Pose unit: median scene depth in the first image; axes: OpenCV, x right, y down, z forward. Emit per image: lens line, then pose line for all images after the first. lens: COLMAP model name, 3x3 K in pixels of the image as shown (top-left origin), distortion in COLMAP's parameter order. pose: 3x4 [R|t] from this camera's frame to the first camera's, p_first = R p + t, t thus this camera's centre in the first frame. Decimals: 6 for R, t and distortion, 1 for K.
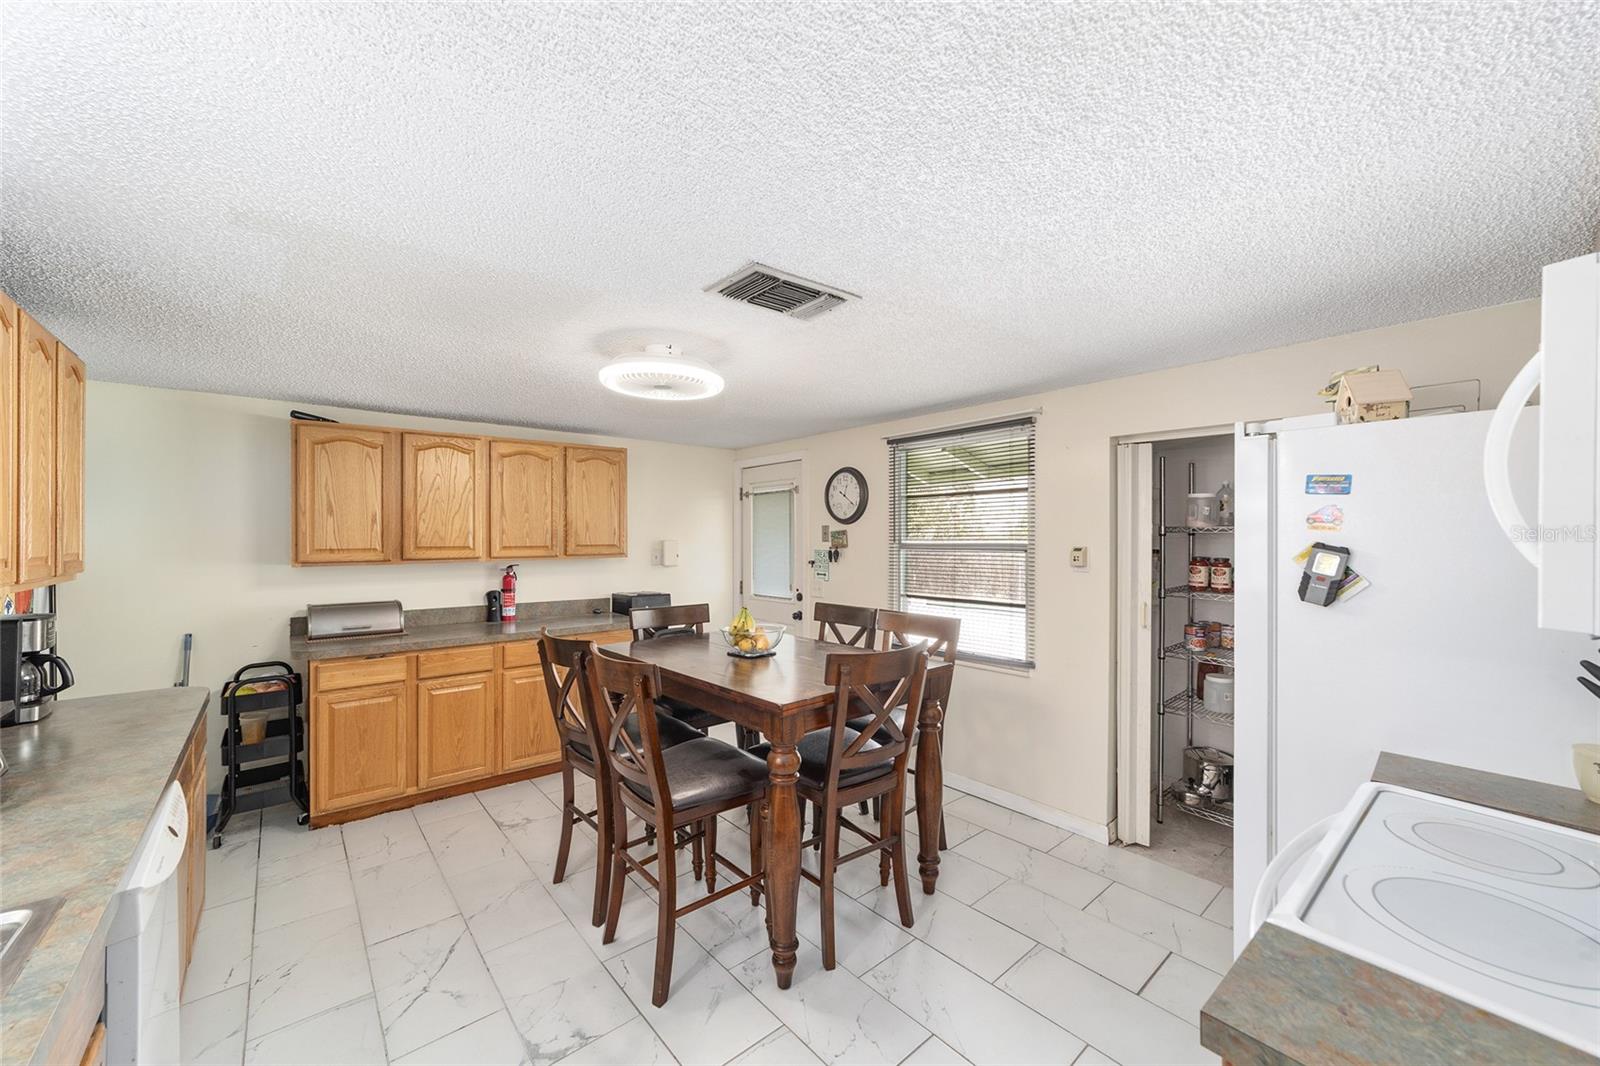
lens RADIAL K [[615.1, 0, 792.5], [0, 615.1, 528.8], [0, 0, 1]] dist [0.000599, 0.001693]
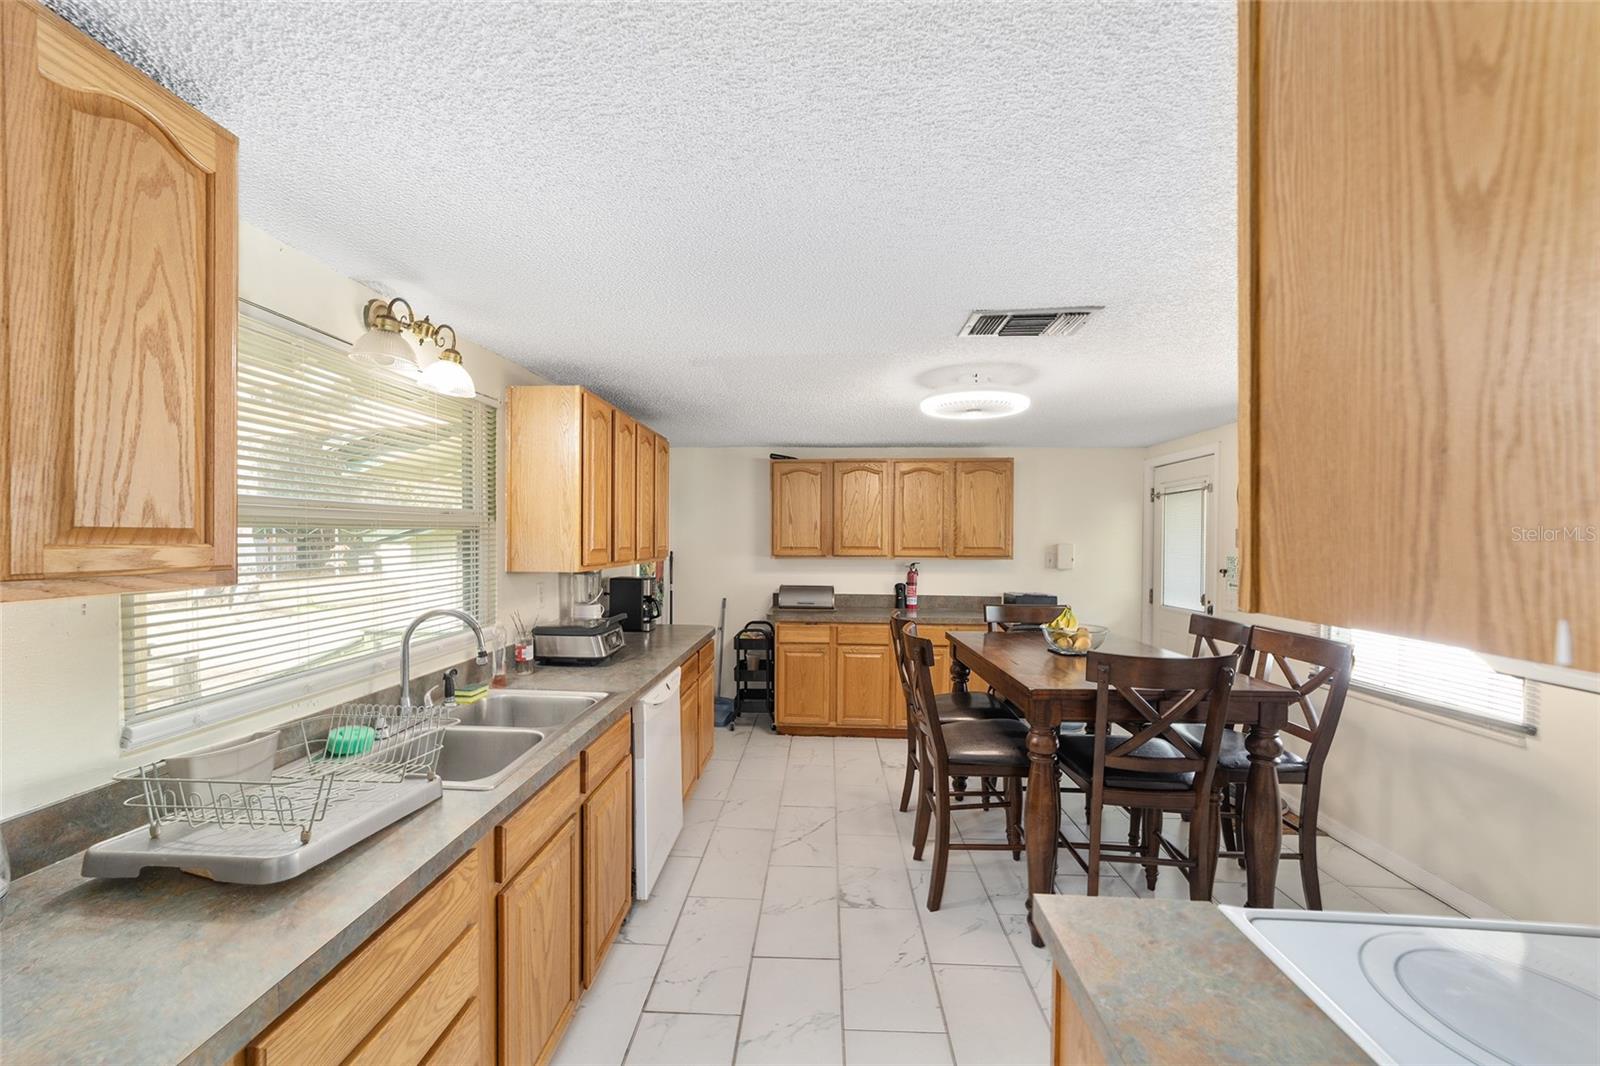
lens RADIAL K [[615.1, 0, 790.7], [0, 615.1, 538.9], [0, 0, 1]] dist [0.000599, 0.001693]
pose [[0.735387, 0.005461, -0.677626, 0.233992], [0.000146, 0.999966, 0.008217, 0.002288], [0.677648, -0.006141, 0.735361, -0.065619]]
